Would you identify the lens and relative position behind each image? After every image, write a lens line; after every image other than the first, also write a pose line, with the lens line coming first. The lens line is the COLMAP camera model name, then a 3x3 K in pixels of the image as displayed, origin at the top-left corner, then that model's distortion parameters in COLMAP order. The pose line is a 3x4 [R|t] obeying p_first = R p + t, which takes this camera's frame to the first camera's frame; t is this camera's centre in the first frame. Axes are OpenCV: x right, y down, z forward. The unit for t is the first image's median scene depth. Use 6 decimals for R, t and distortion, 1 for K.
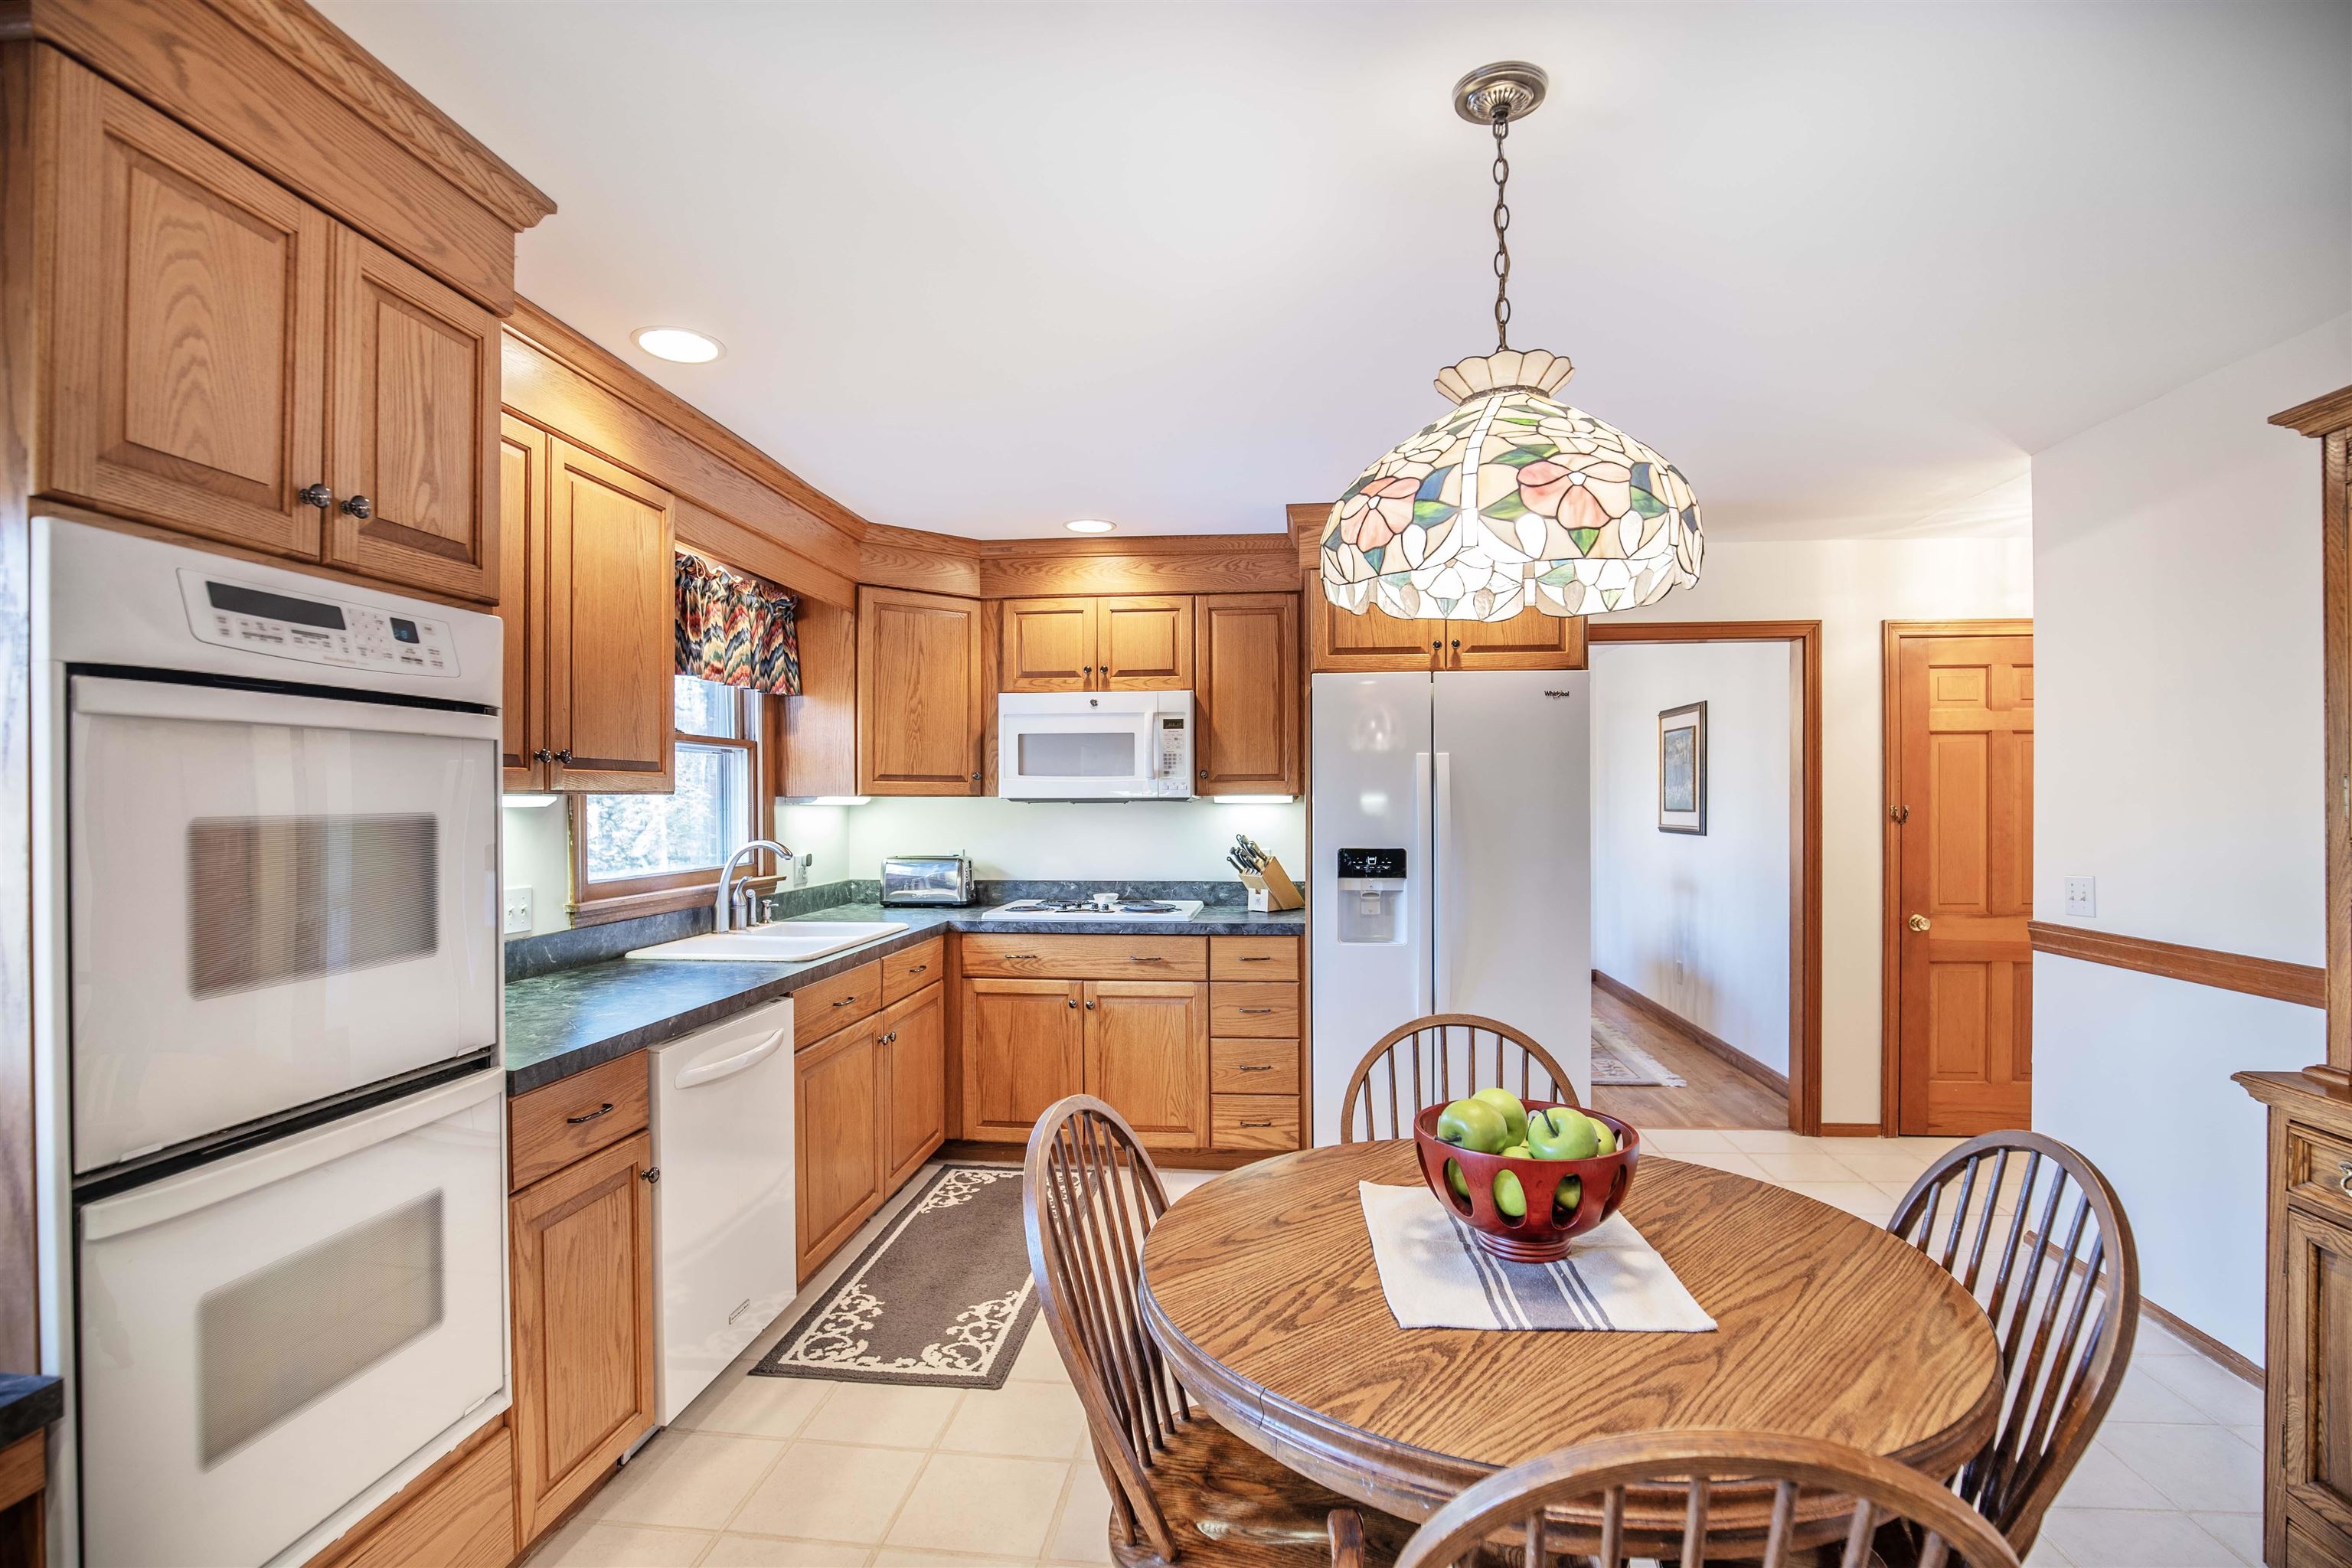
lens RADIAL K [[1122.1, 0, 1170.2], [0, 1122.1, 794.8], [0, 0, 1]] dist [-0.023851, 0.001787]
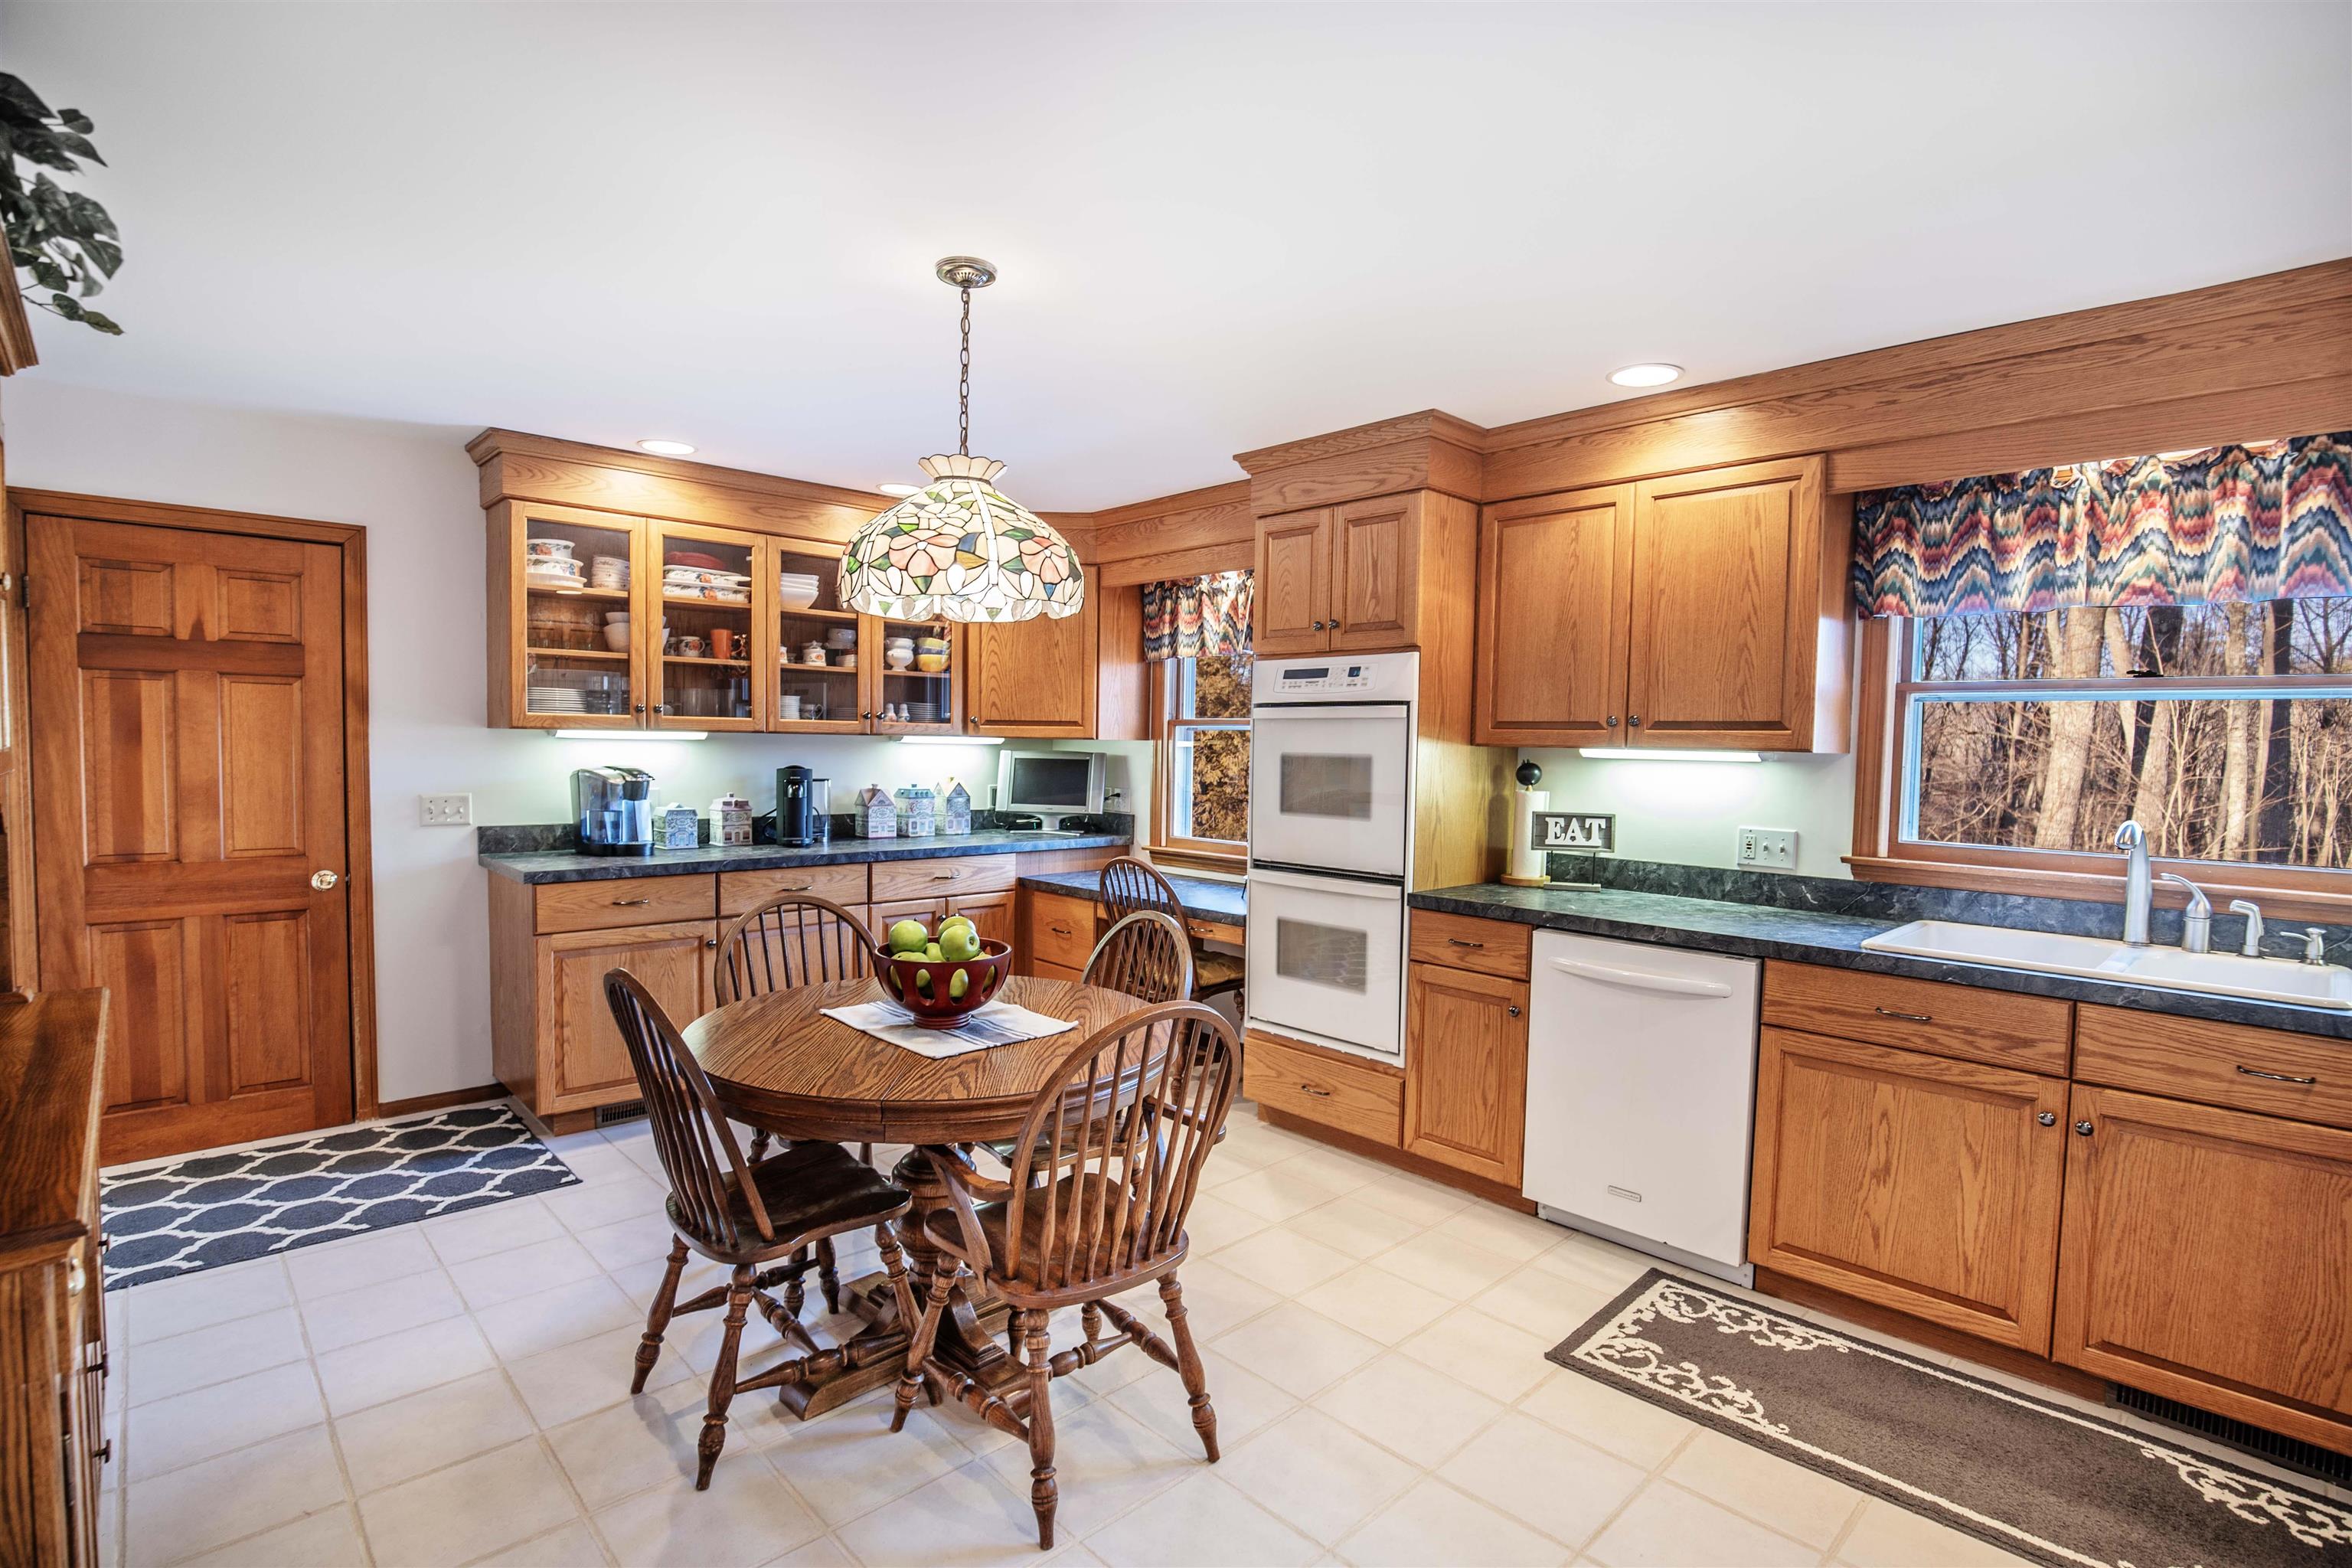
lens RADIAL K [[1122.1, 0, 1170.2], [0, 1122.1, 794.8], [0, 0, 1]] dist [-0.023851, 0.001787]
pose [[-0.647724, 0.029617, -0.761299, 0.699121], [-0.012559, 0.998693, 0.049539, -0.004753], [0.761772, 0.041649, -0.646506, 1.203863]]
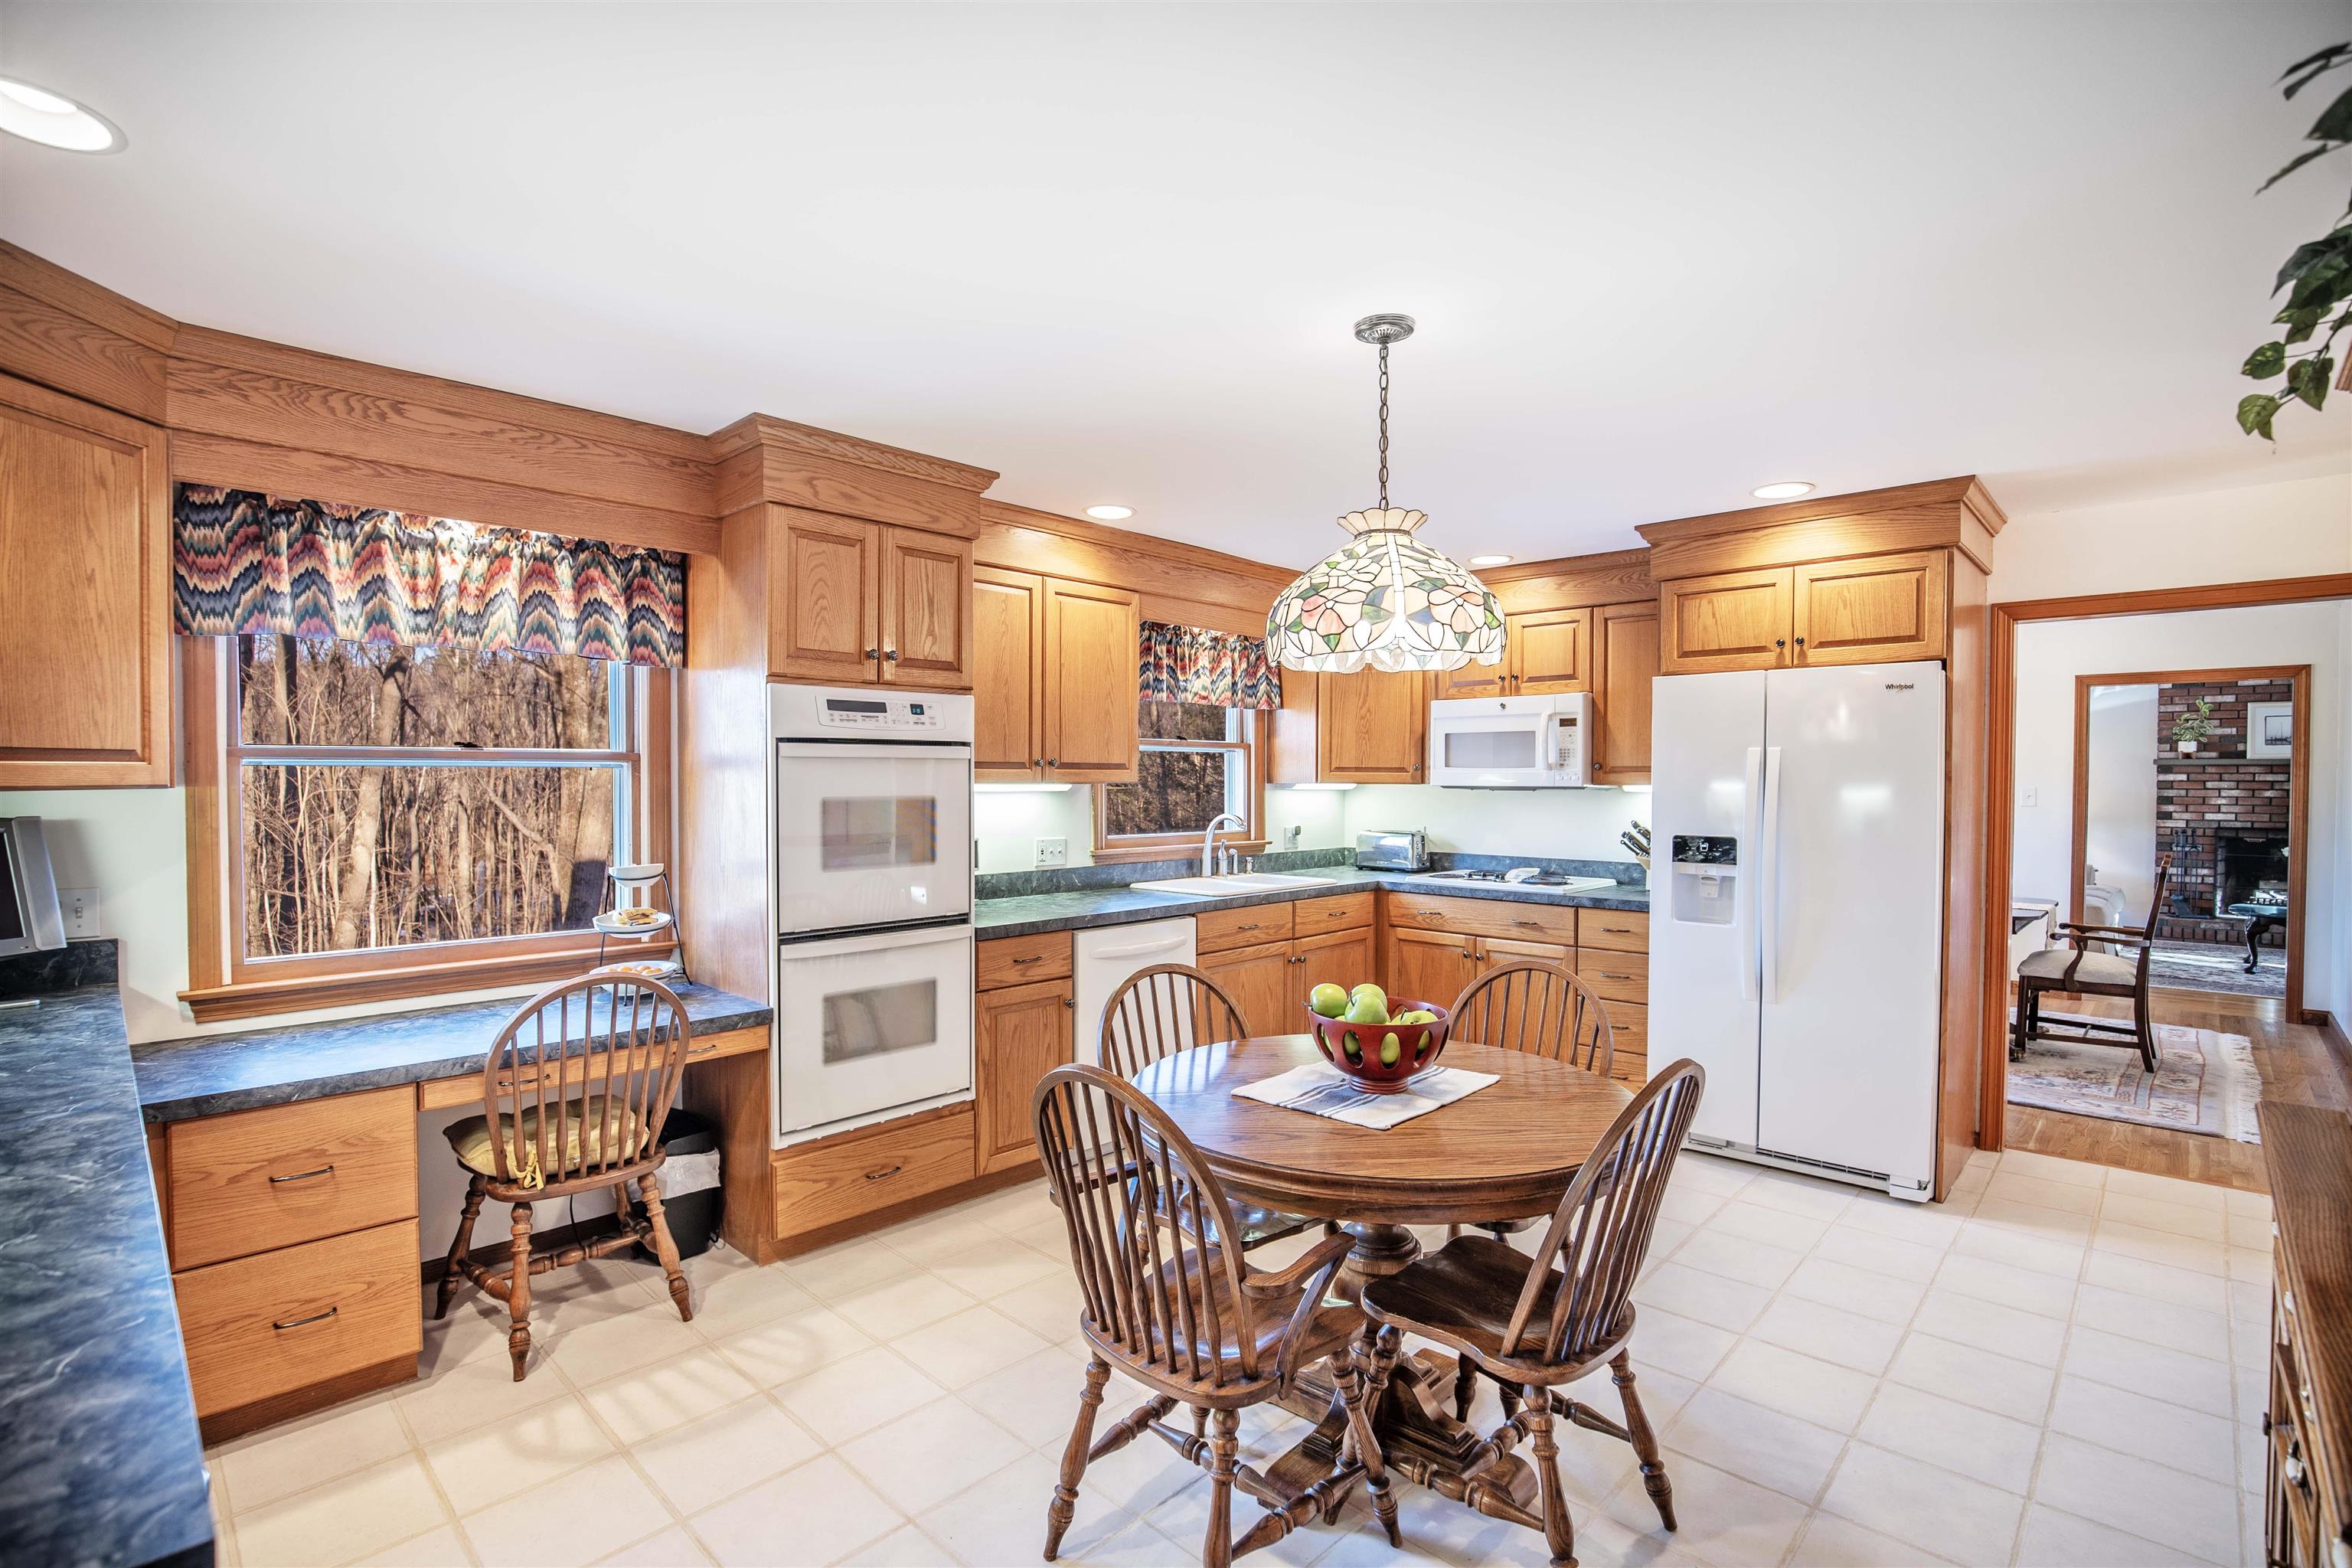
lens RADIAL K [[1094.5, 0, 1166.8], [0, 1094.5, 788.8], [0, 0, 1]] dist [-0.023084, 0.000897]
pose [[0.788809, 0.010621, -0.614547, 0.533255], [-0.002273, 0.999894, 0.014363, -0.015243], [0.614635, -0.009933, 0.788749, -0.193891]]
